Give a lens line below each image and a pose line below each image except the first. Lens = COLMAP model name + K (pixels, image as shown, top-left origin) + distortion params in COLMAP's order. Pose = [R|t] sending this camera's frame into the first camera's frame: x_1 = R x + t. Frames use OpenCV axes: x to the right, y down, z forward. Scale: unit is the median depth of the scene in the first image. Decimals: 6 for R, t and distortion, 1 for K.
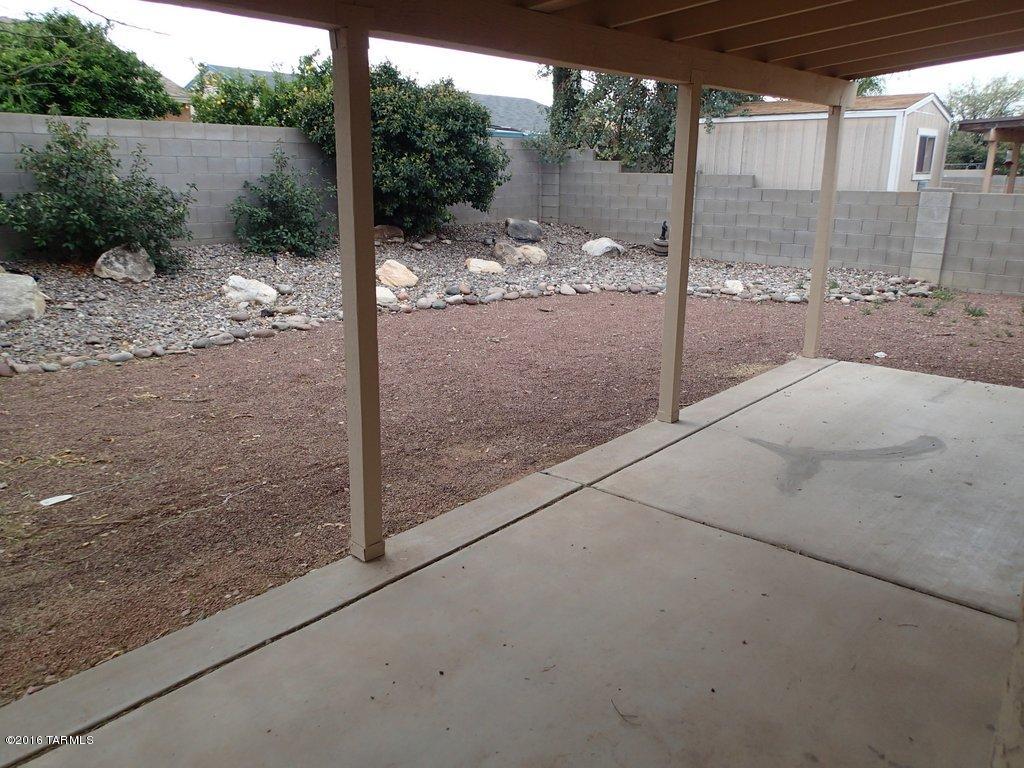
lens RADIAL K [[776.4, 0, 507.9], [0, 776.4, 379.0], [0, 0, 1]] dist [0.030096, -0.018740]
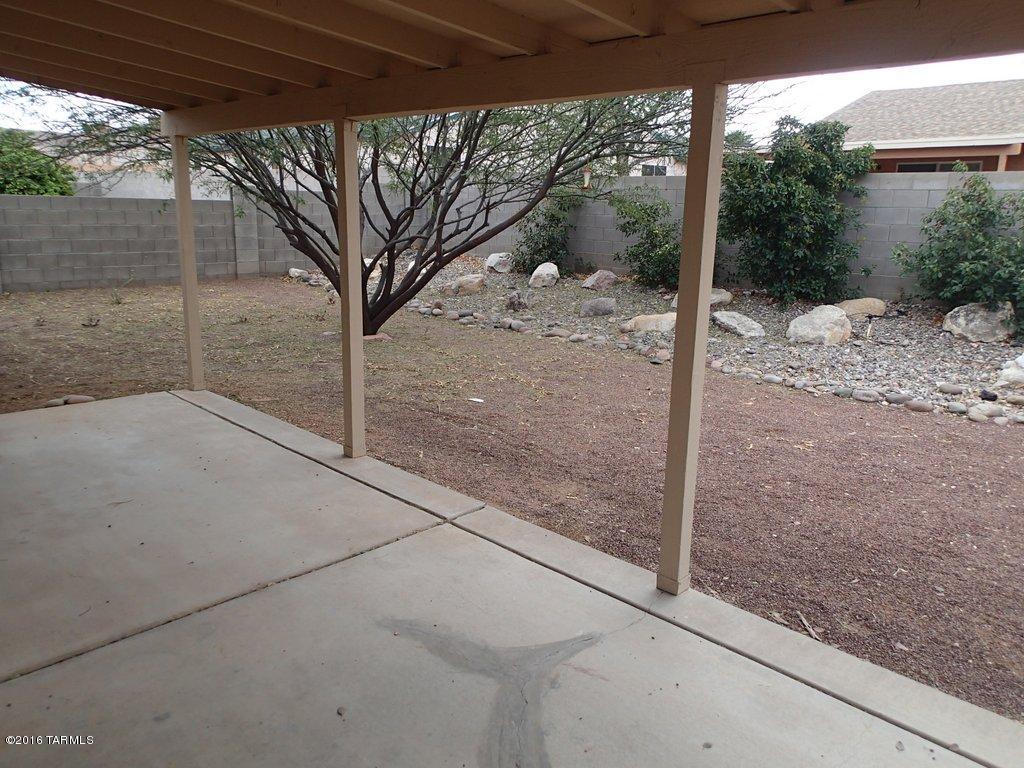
lens RADIAL K [[776.4, 0, 507.8], [0, 776.4, 387.7], [0, 0, 1]] dist [0.030096, -0.018740]
pose [[-0.054234, 0.218825, -0.974256, 0.887069], [-0.294091, 0.928913, 0.225012, -0.225332], [0.954237, 0.298723, 0.013976, 0.897000]]
